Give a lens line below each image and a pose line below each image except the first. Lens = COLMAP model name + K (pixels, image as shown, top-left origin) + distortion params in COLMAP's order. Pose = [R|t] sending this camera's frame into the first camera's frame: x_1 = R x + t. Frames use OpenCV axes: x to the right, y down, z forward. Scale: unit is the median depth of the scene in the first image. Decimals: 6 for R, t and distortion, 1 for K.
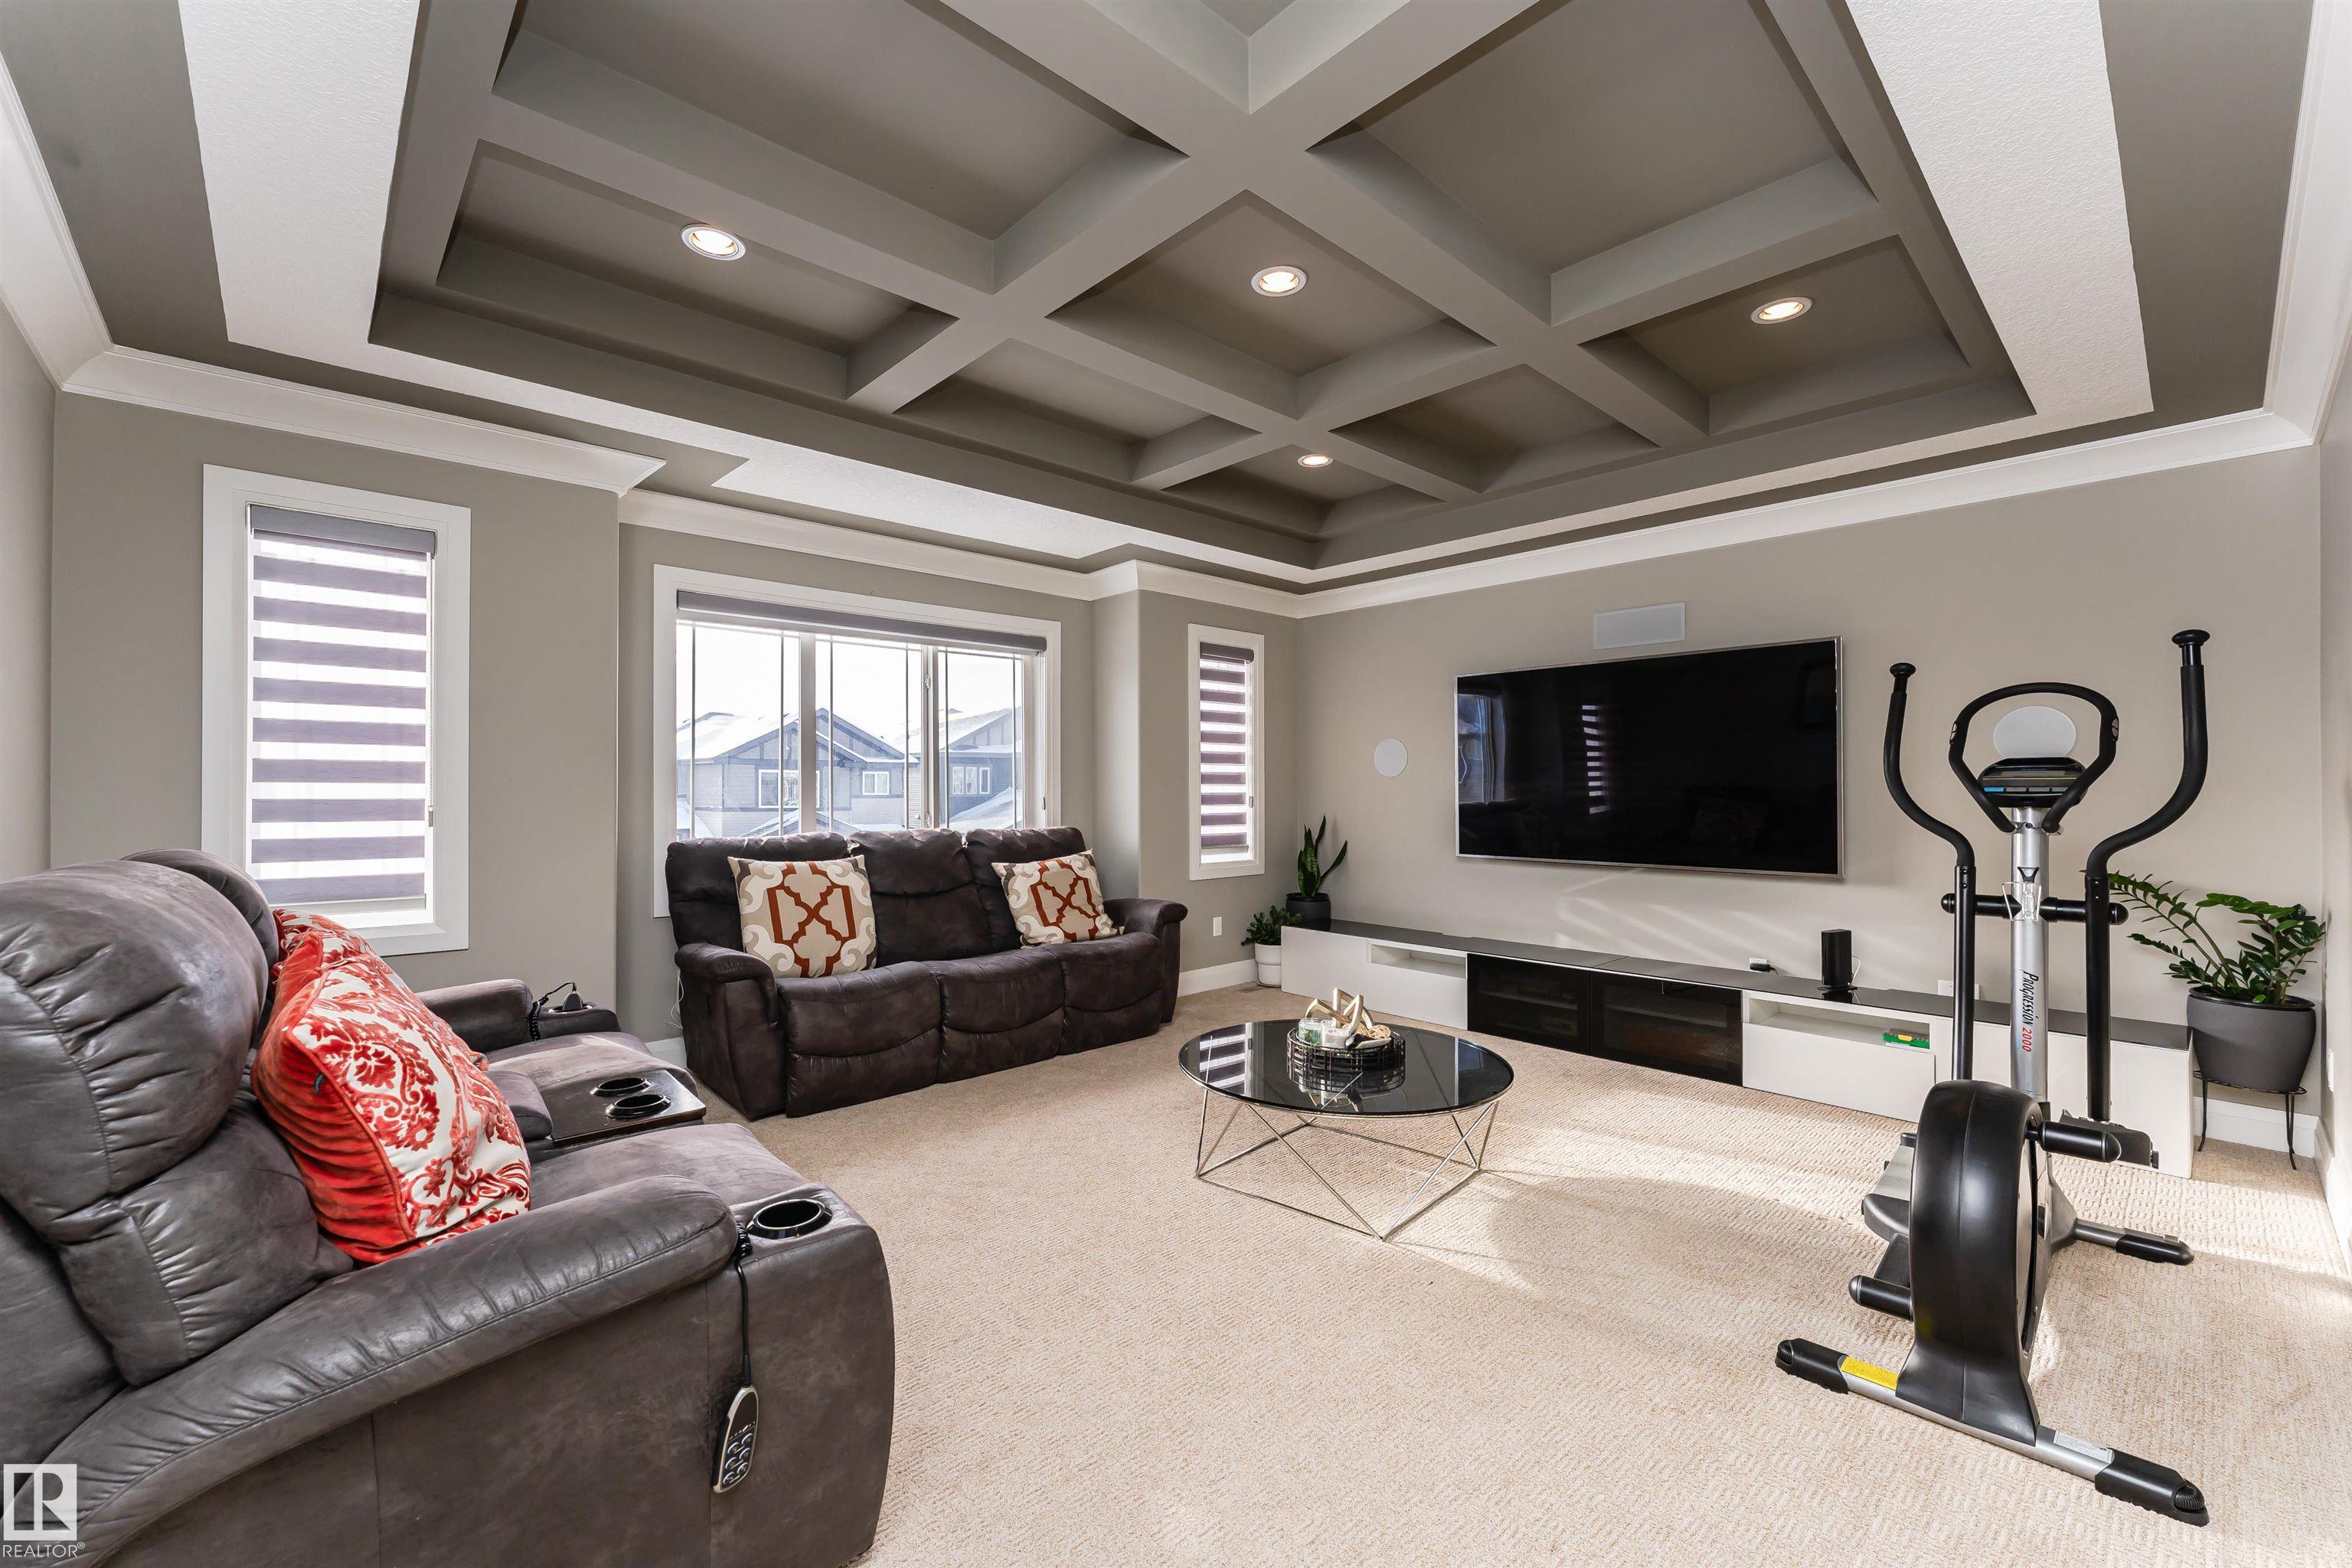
lens RADIAL K [[929.0, 0, 1176.0], [0, 929.0, 784.0], [0, 0, 1]] dist [0.000016, -0.000065]
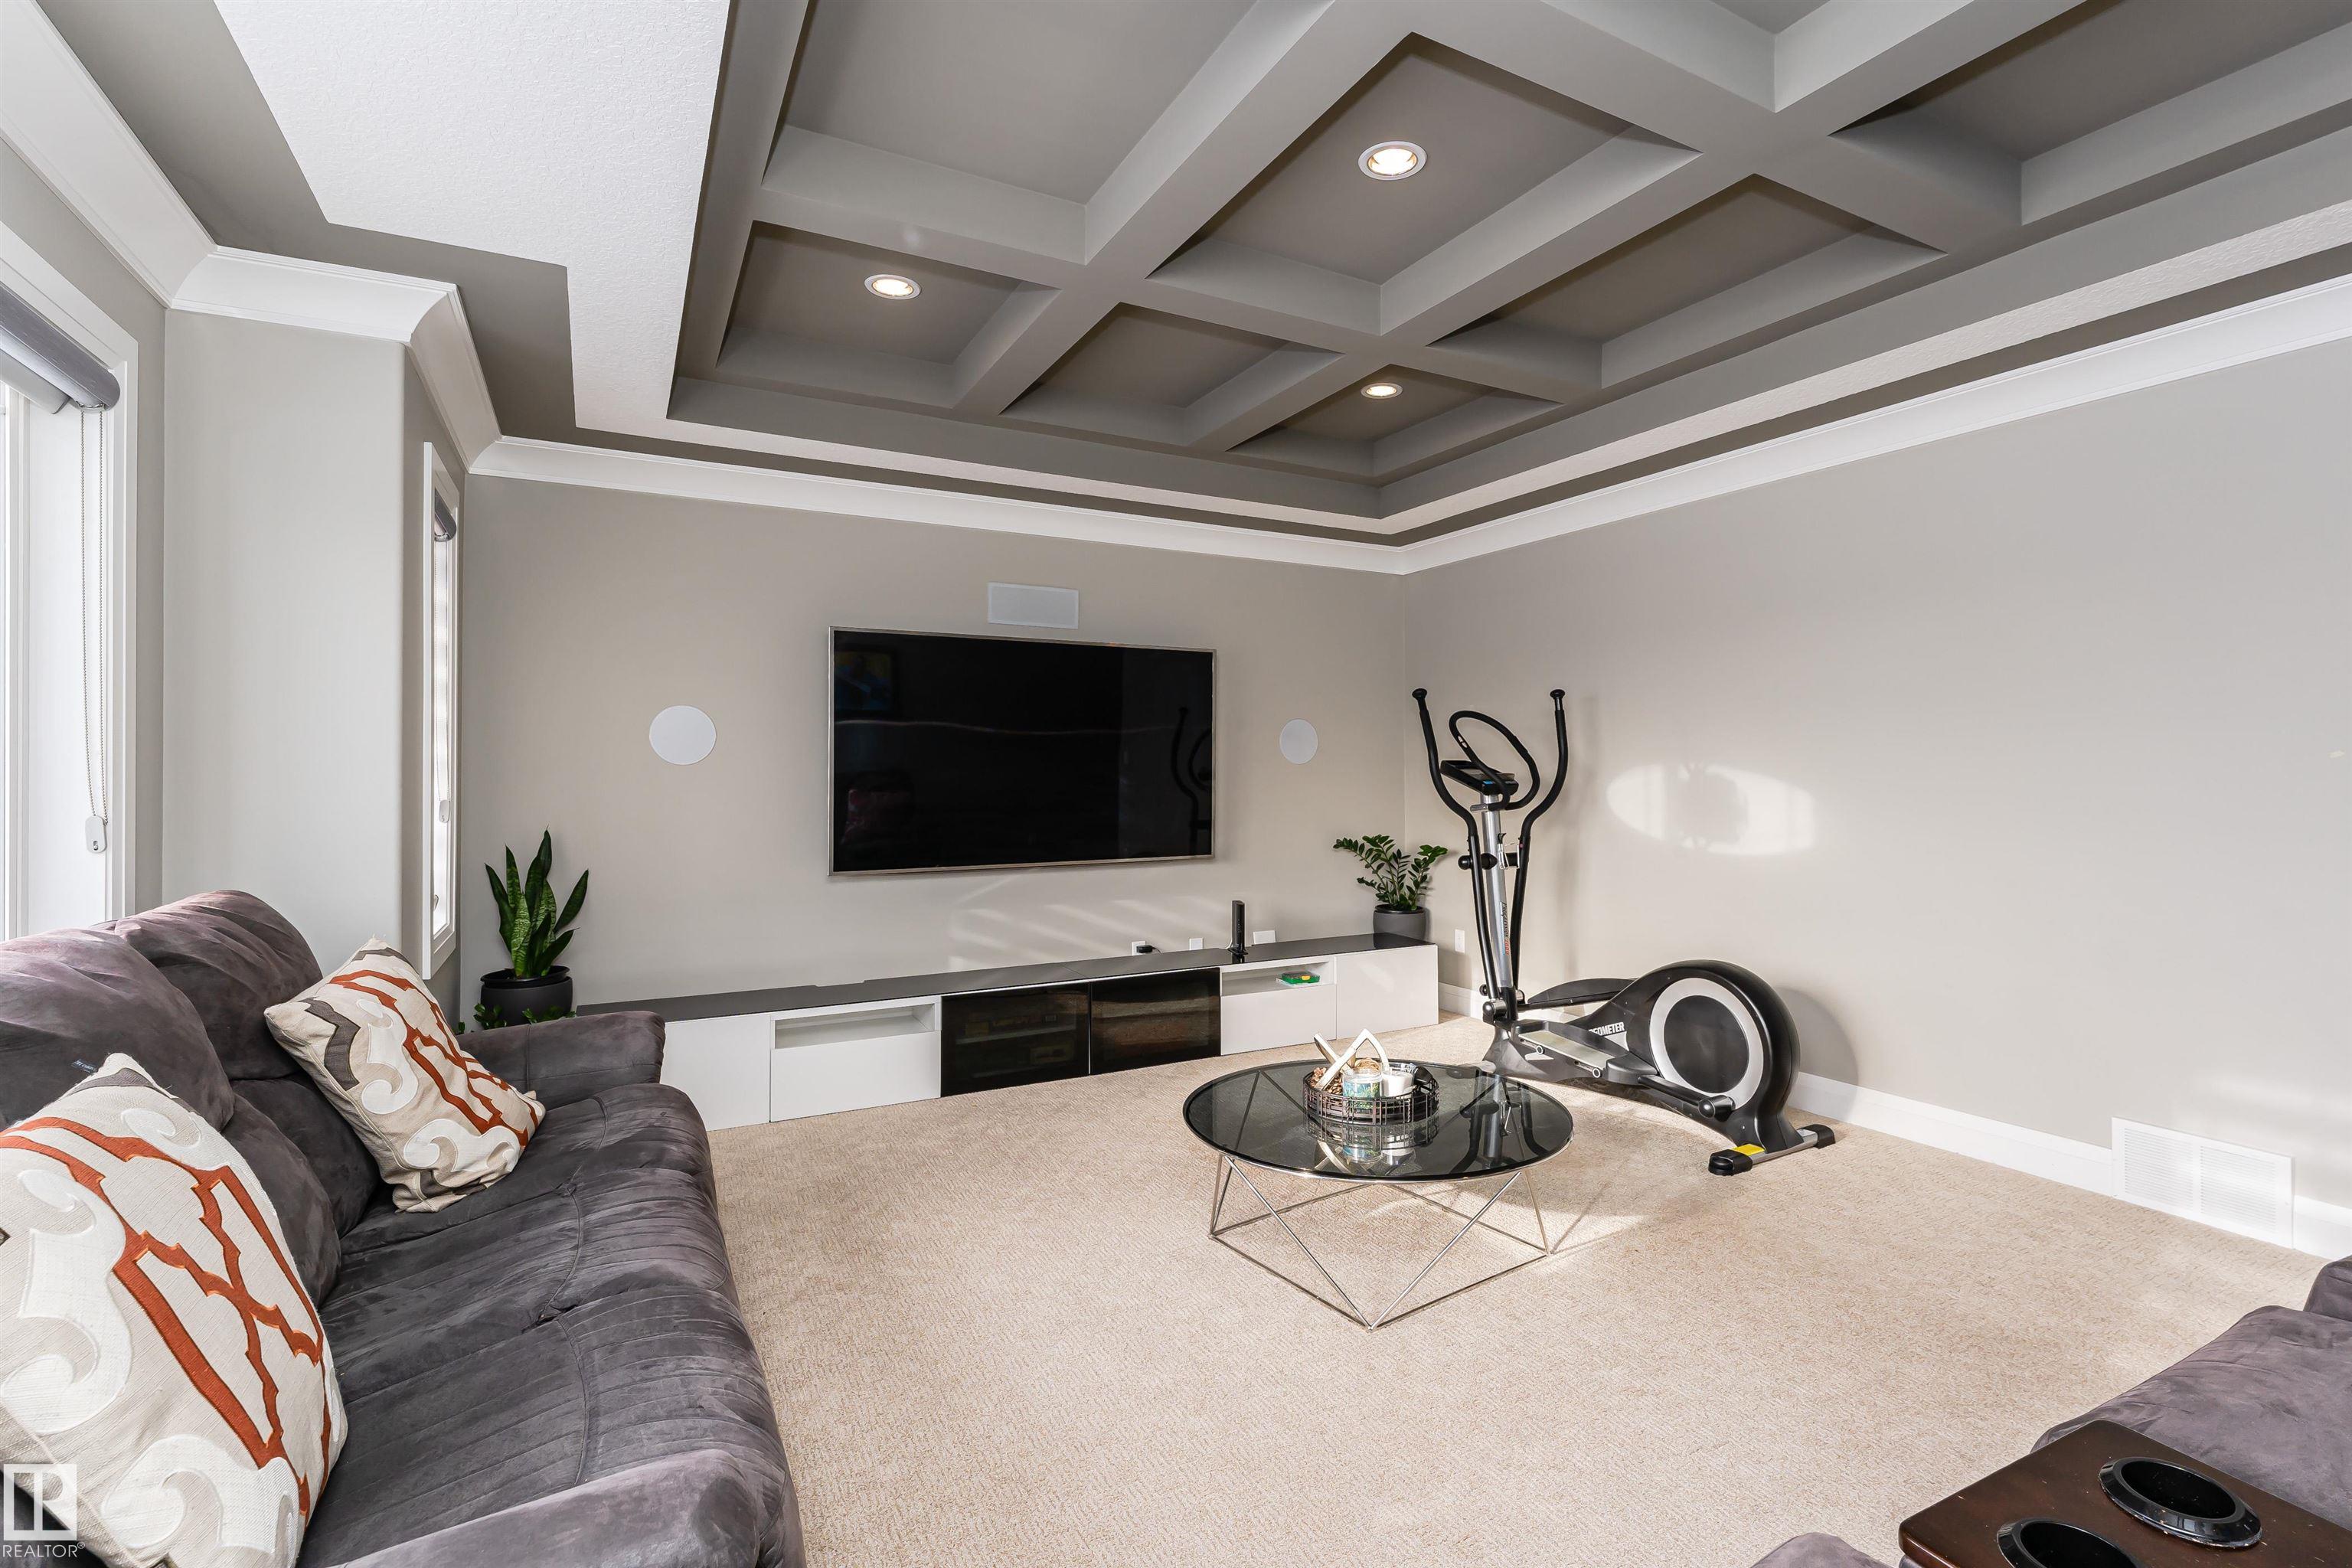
lens RADIAL K [[1085.0, 0, 1176.0], [0, 1085.0, 784.0], [0, 0, 1]] dist [0.000777, -0.000002]
pose [[0.249127, -0.007636, 0.968441, -0.637515], [-0.001924, 0.999963, 0.008380, -0.003367], [-0.968469, -0.003951, 0.249103, 0.735646]]
